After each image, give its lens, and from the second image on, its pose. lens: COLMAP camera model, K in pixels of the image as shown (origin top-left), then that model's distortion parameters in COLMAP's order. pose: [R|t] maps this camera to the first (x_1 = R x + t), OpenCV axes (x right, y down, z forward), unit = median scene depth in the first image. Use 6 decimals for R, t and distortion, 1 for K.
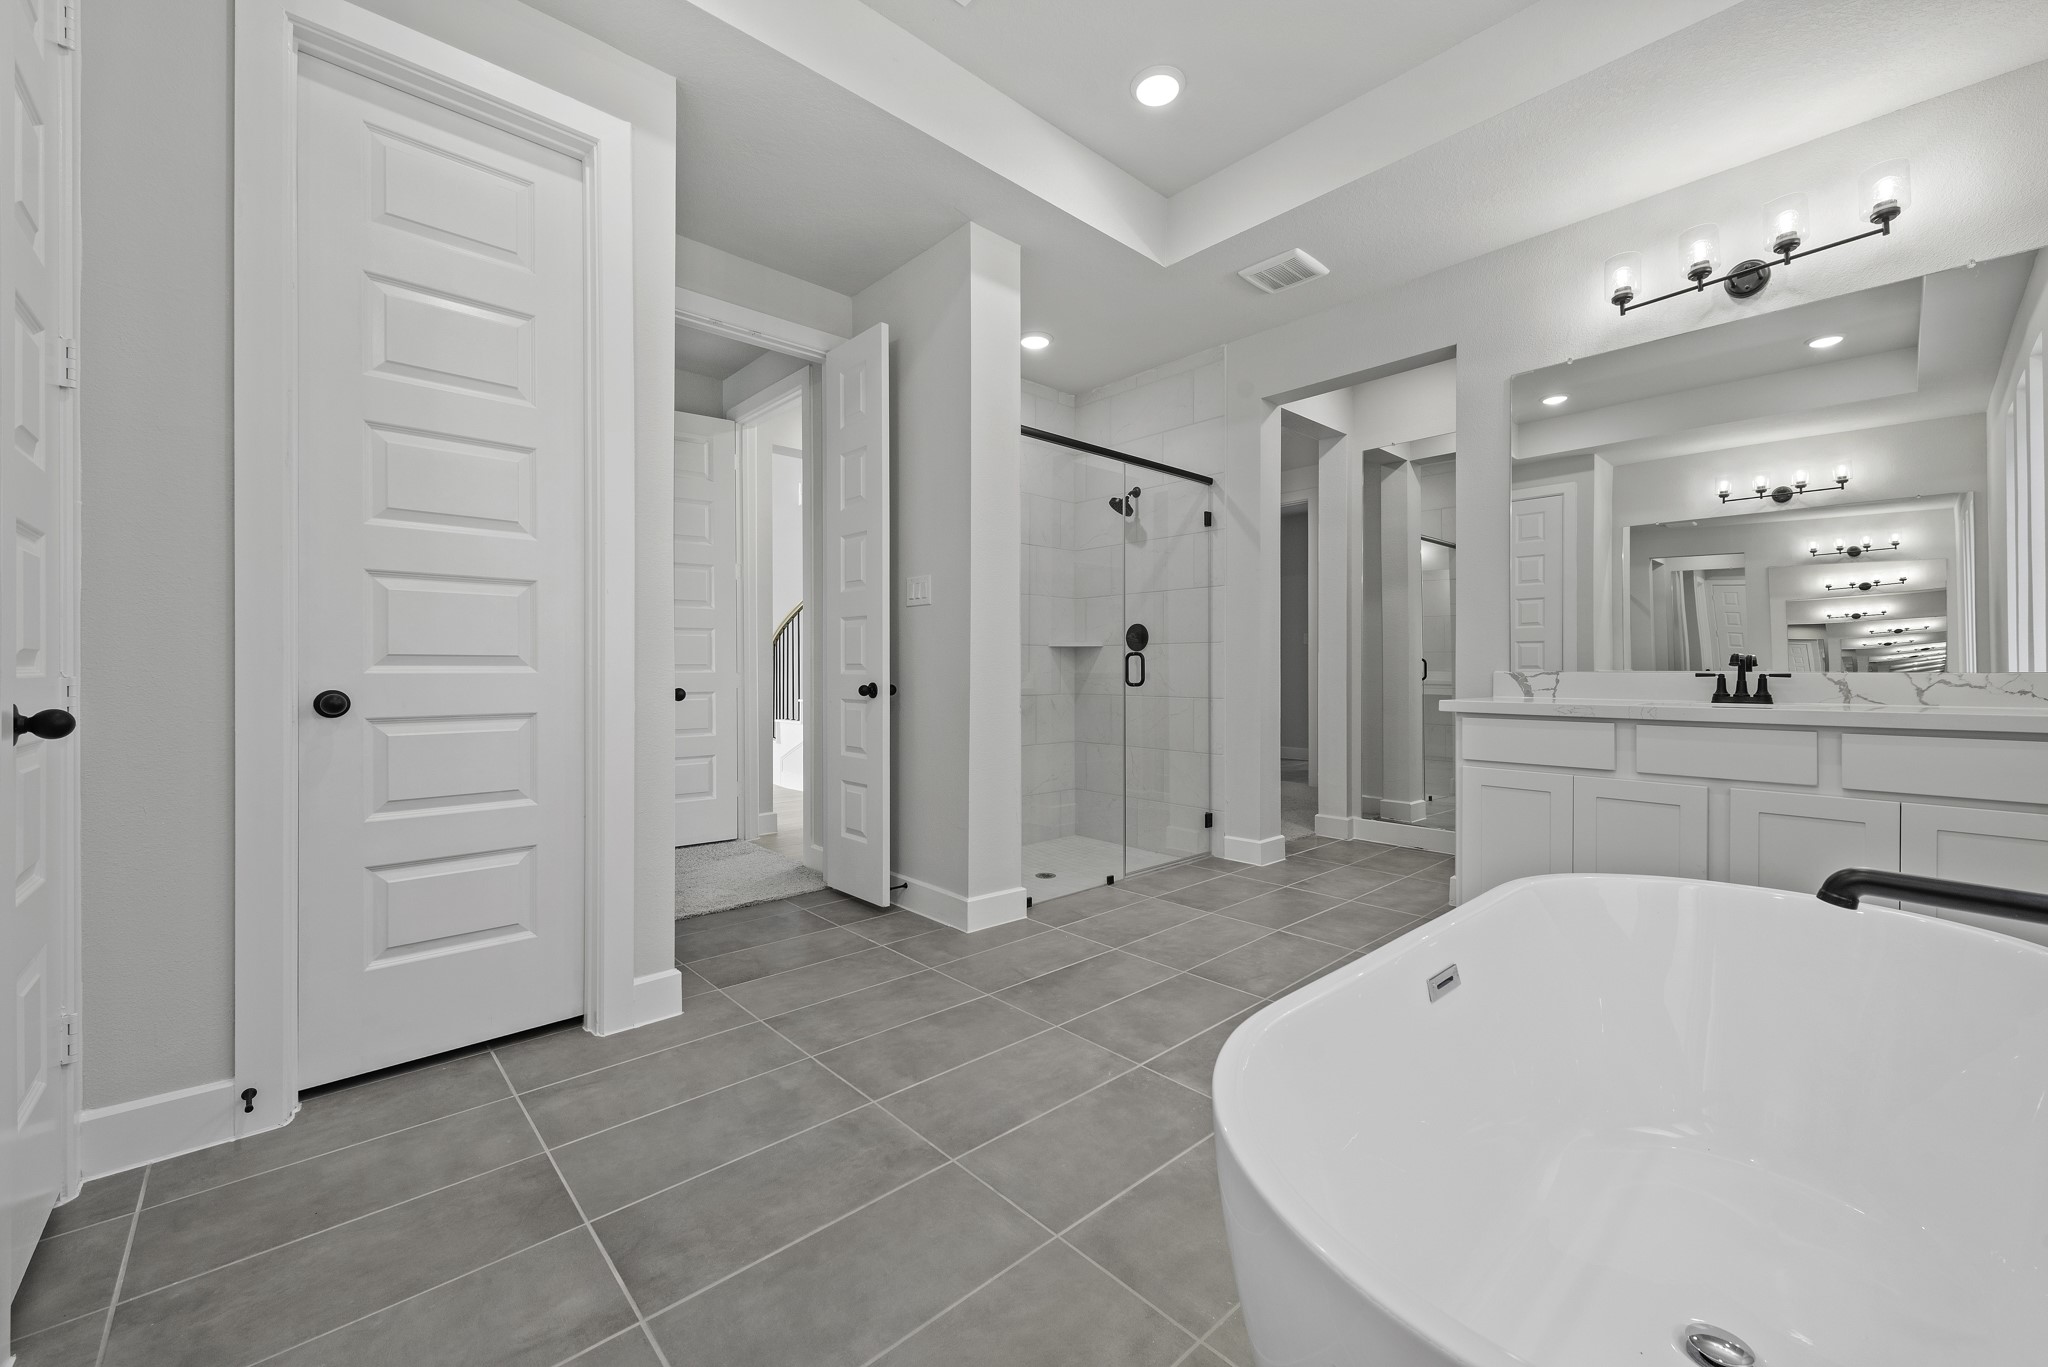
lens RADIAL K [[812.1, 0, 1022.7], [0, 812.1, 669.4], [0, 0, 1]] dist [-0.000721, 0.000039]
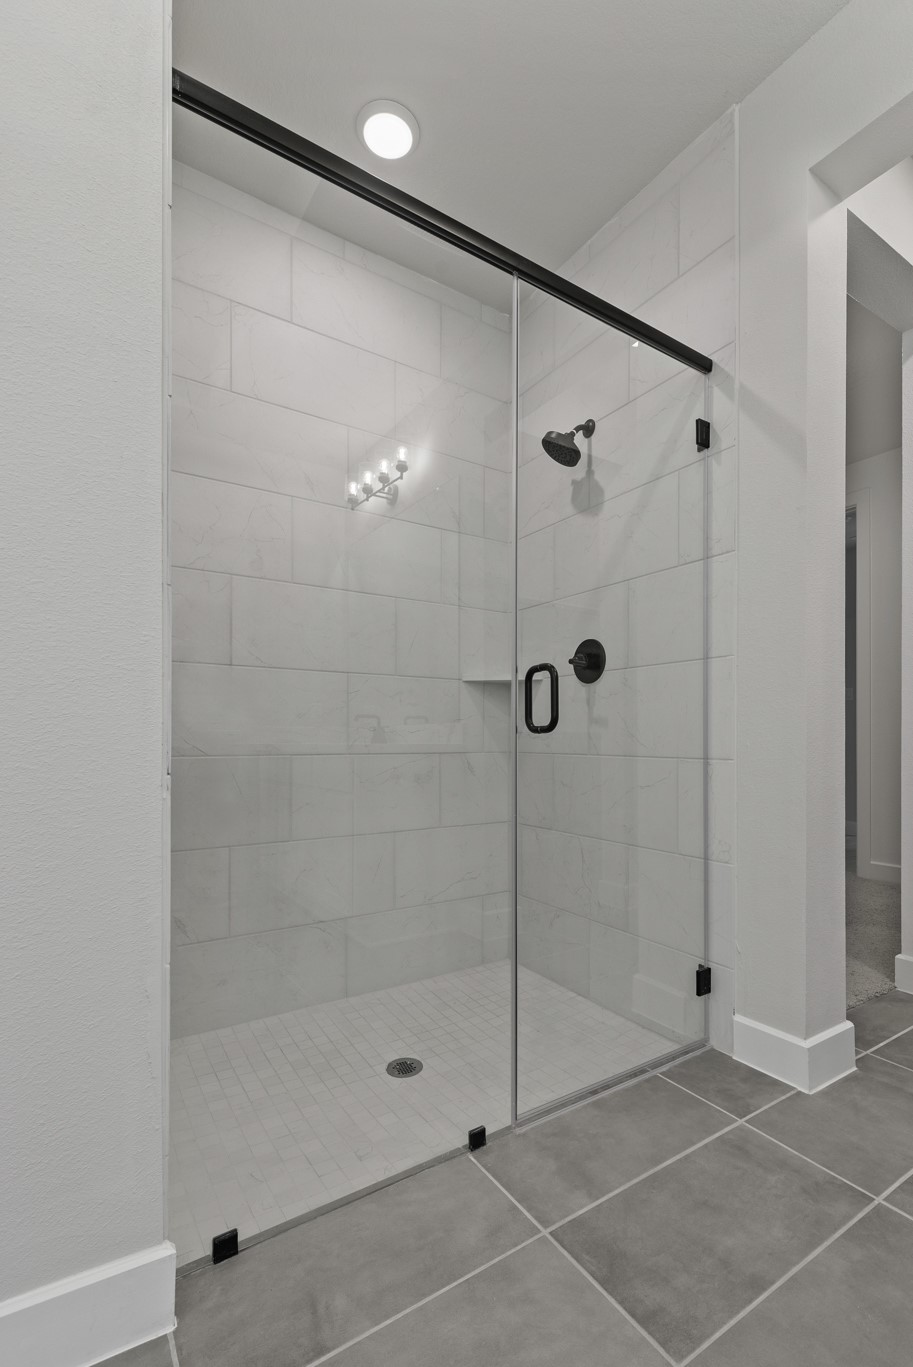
lens RADIAL K [[632.4, 0, 483.4], [0, 632.4, 737.2], [0, 0, 1]] dist [0.002314, -0.000239]
pose [[0.987953, 0.000437, -0.154751, 0.147835], [-0.000426, 1.000000, 0.000104, 0.021272], [0.154751, -0.000037, 0.987954, 0.554035]]
